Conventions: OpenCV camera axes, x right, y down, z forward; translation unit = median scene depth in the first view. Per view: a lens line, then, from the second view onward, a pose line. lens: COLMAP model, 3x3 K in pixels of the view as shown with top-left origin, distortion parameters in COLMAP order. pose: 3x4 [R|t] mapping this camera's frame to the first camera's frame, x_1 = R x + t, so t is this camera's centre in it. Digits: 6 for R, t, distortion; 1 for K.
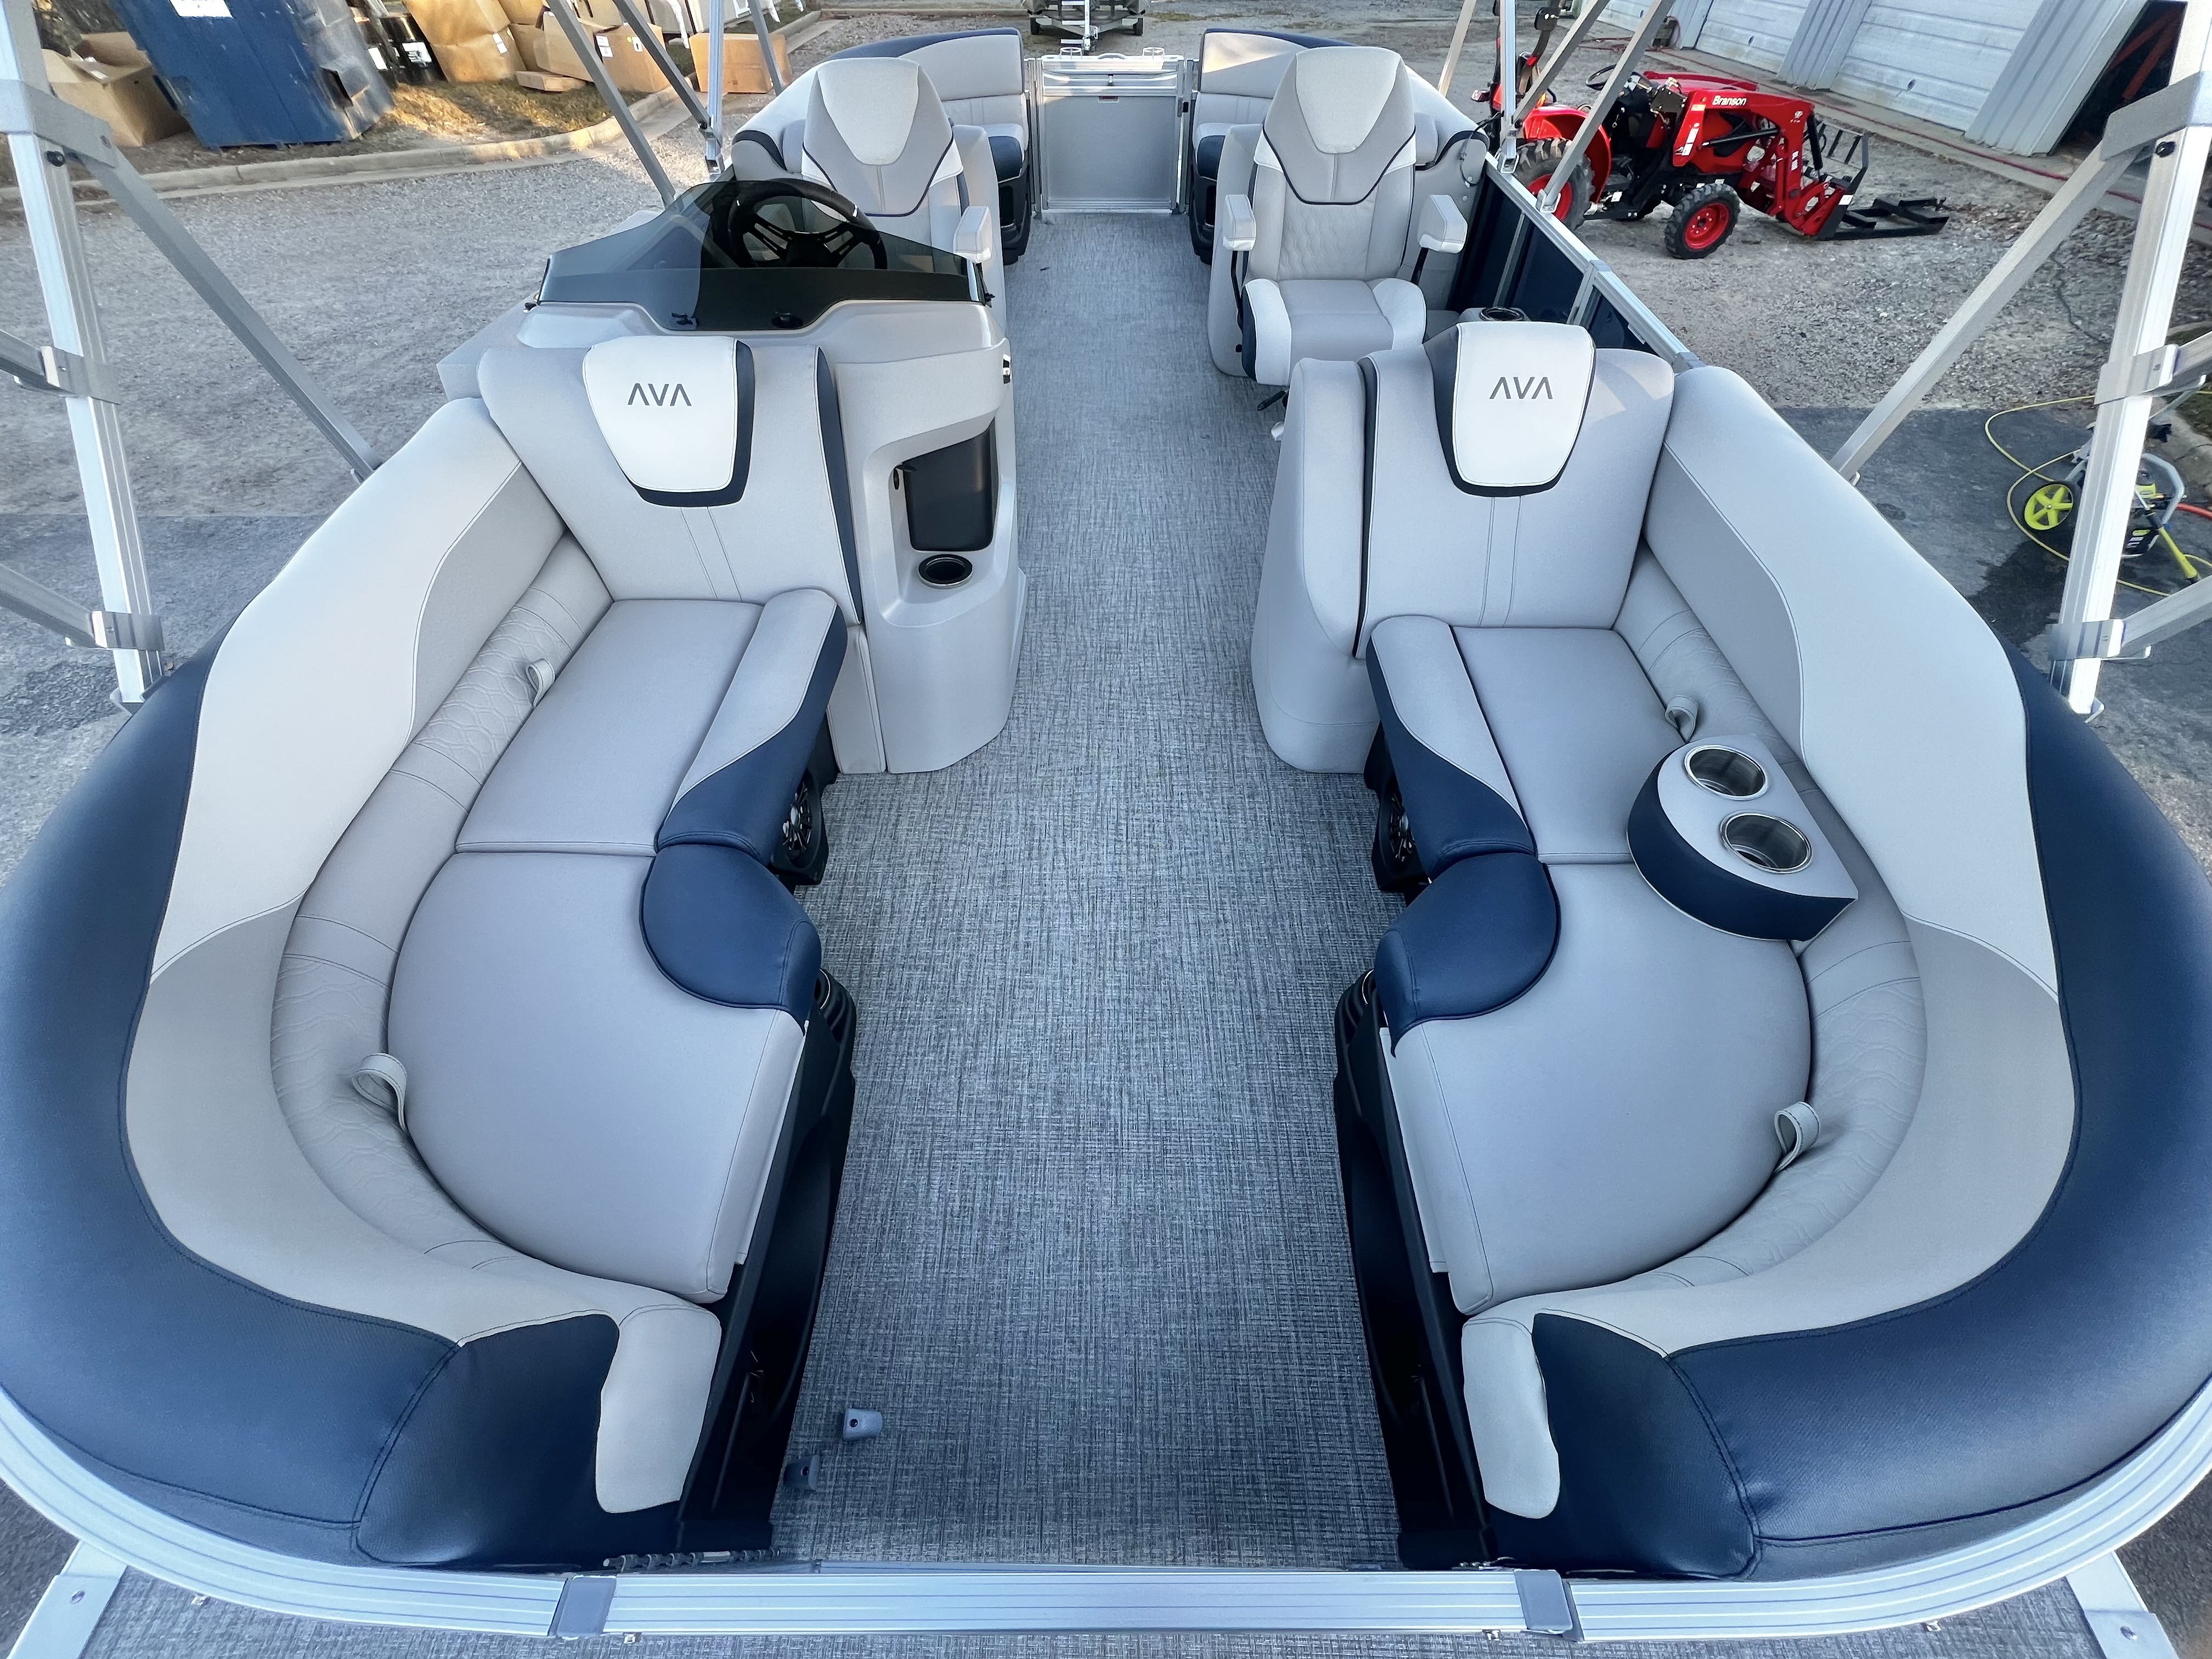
lens RADIAL K [[879.8, 0, 1100.9], [0, 879.8, 828.6], [0, 0, 1]] dist [-0.000722, -0.000231]
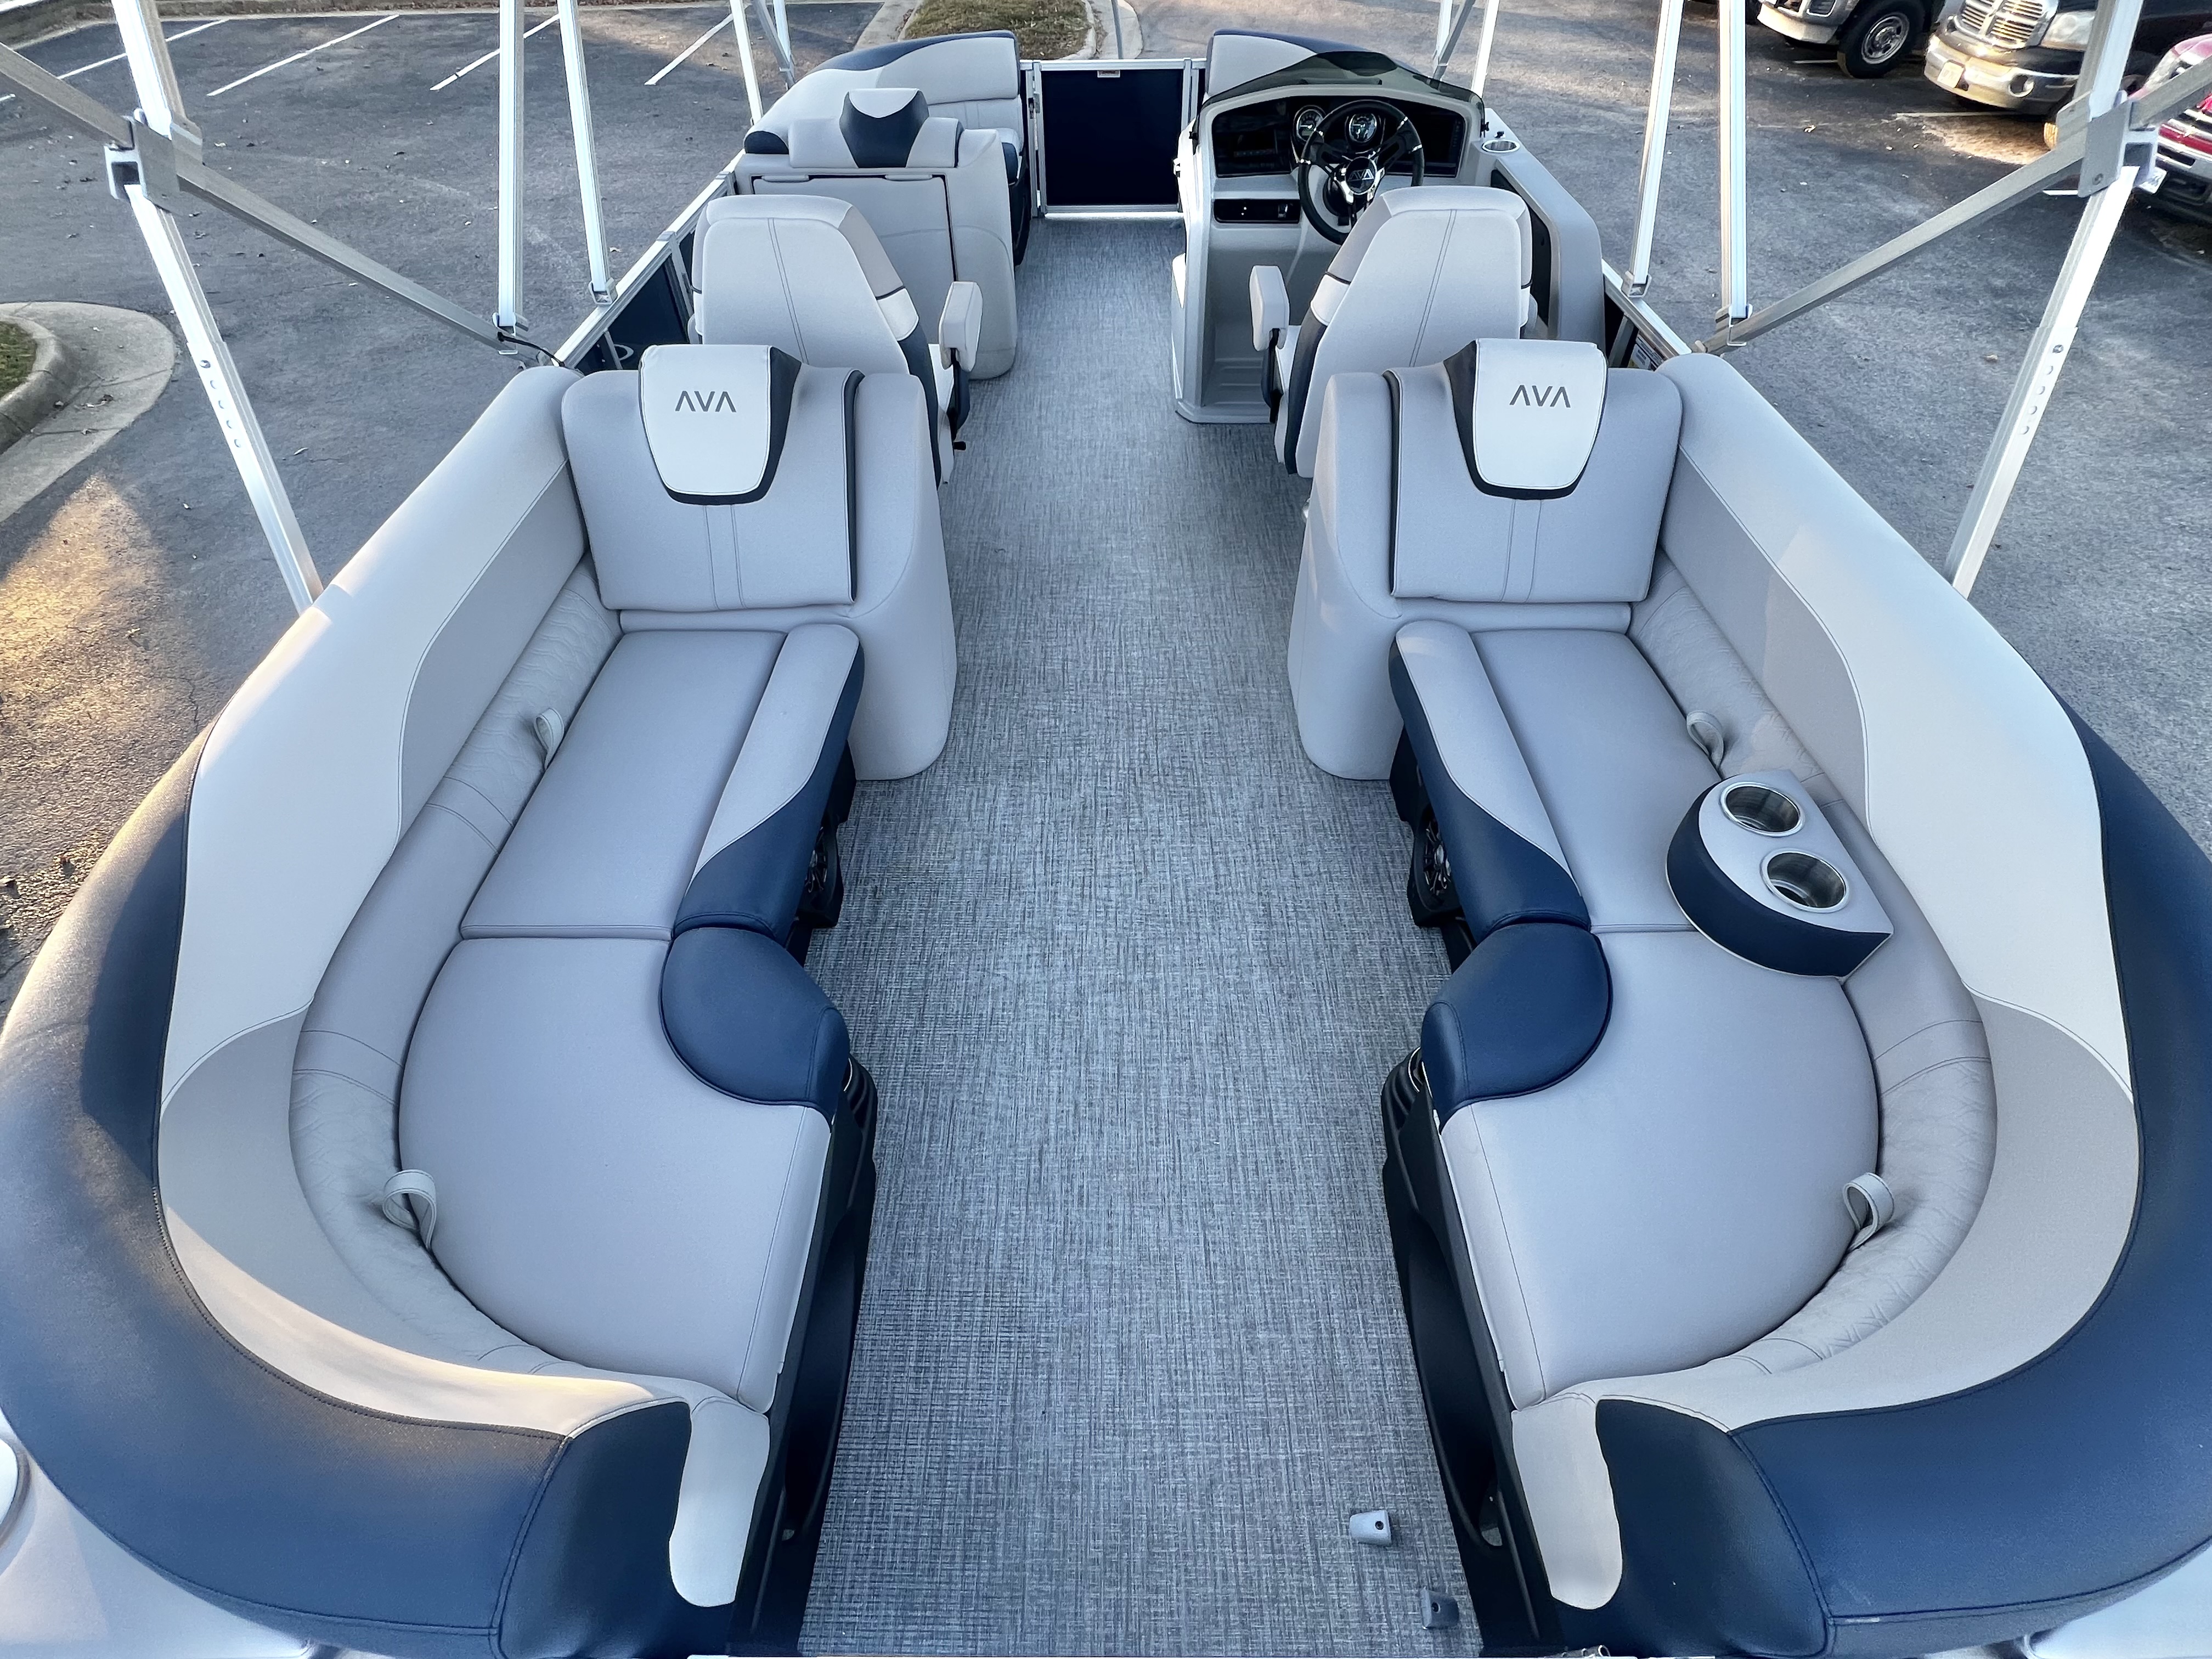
lens RADIAL K [[980.4, 0, 1099.7], [0, 980.4, 827.1], [0, 0, 1]] dist [0.001157, -0.001860]
pose [[-0.999848, 0.017174, 0.002950, 0.042964], [0.000718, -0.128538, 0.991704, -2.497794], [0.017411, 0.991556, 0.128506, 2.025801]]
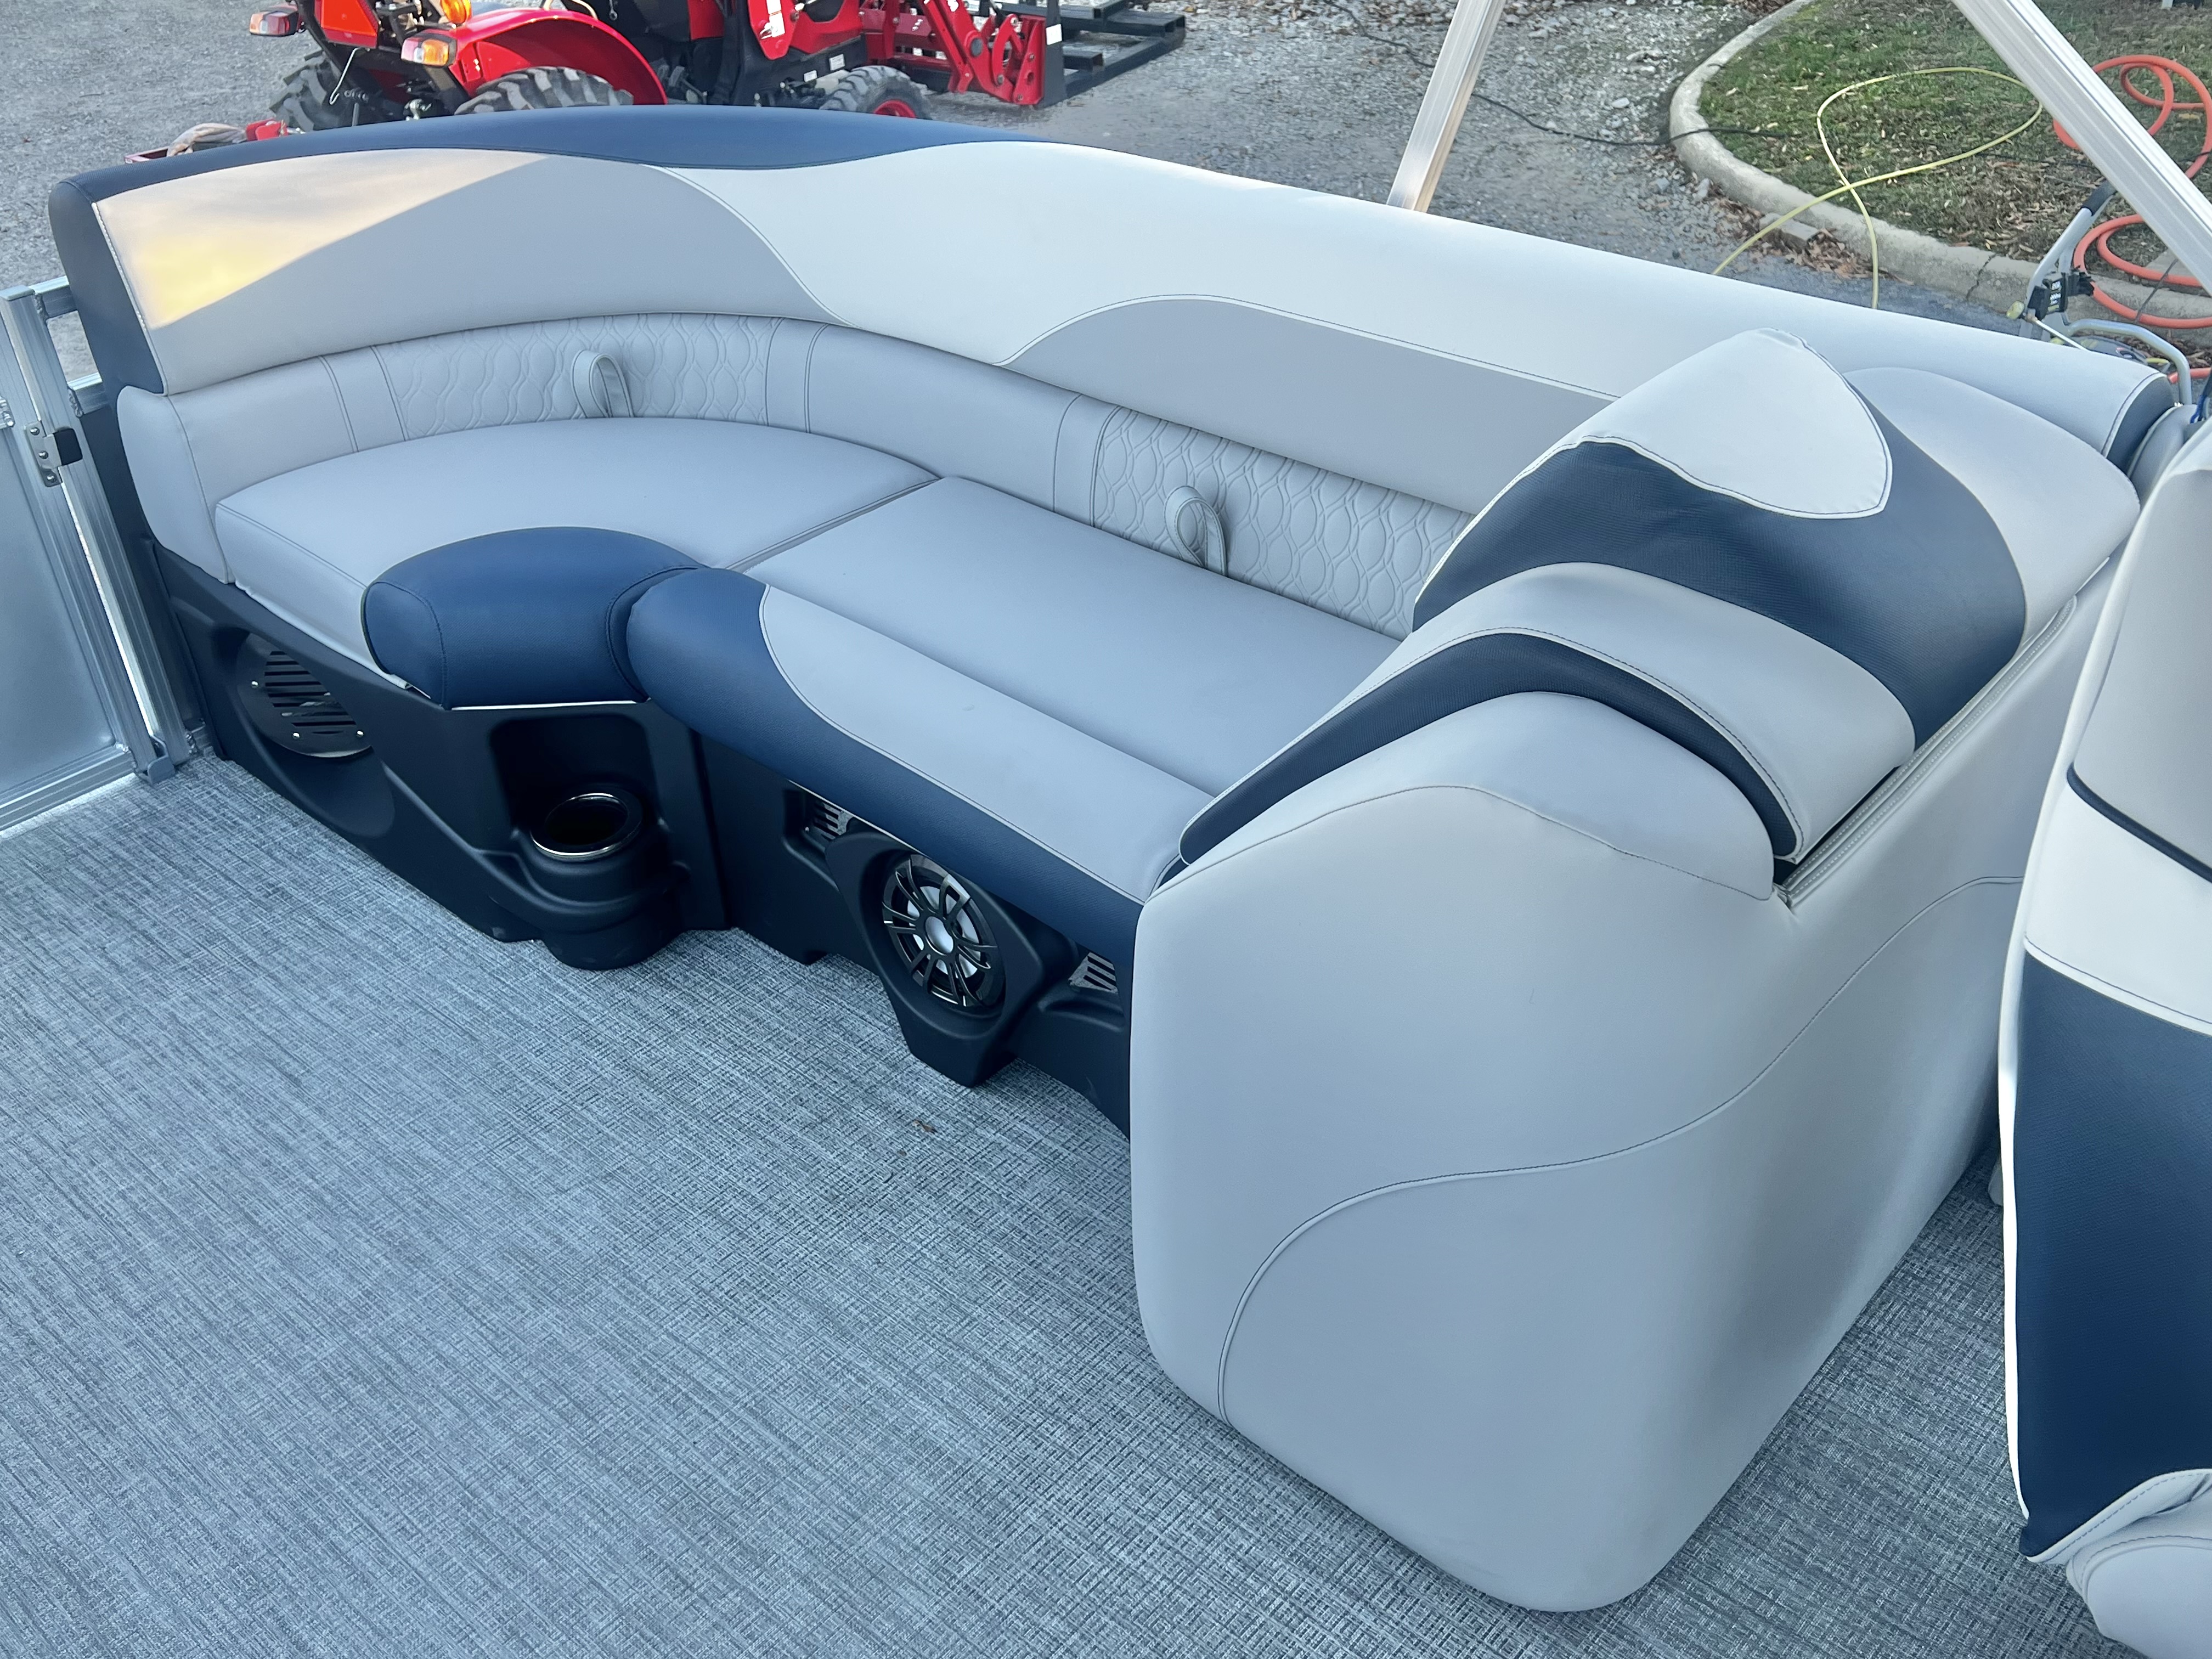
lens RADIAL K [[2050.8, 0, 1103.8], [0, 2050.8, 801.0], [0, 0, 1]] dist [0.026992, 0.000000]
pose [[0.656838, -0.439938, 0.612388, -0.255286], [0.597254, 0.799300, -0.066390, -1.361418], [-0.460274, 0.409358, 0.787765, 1.197560]]
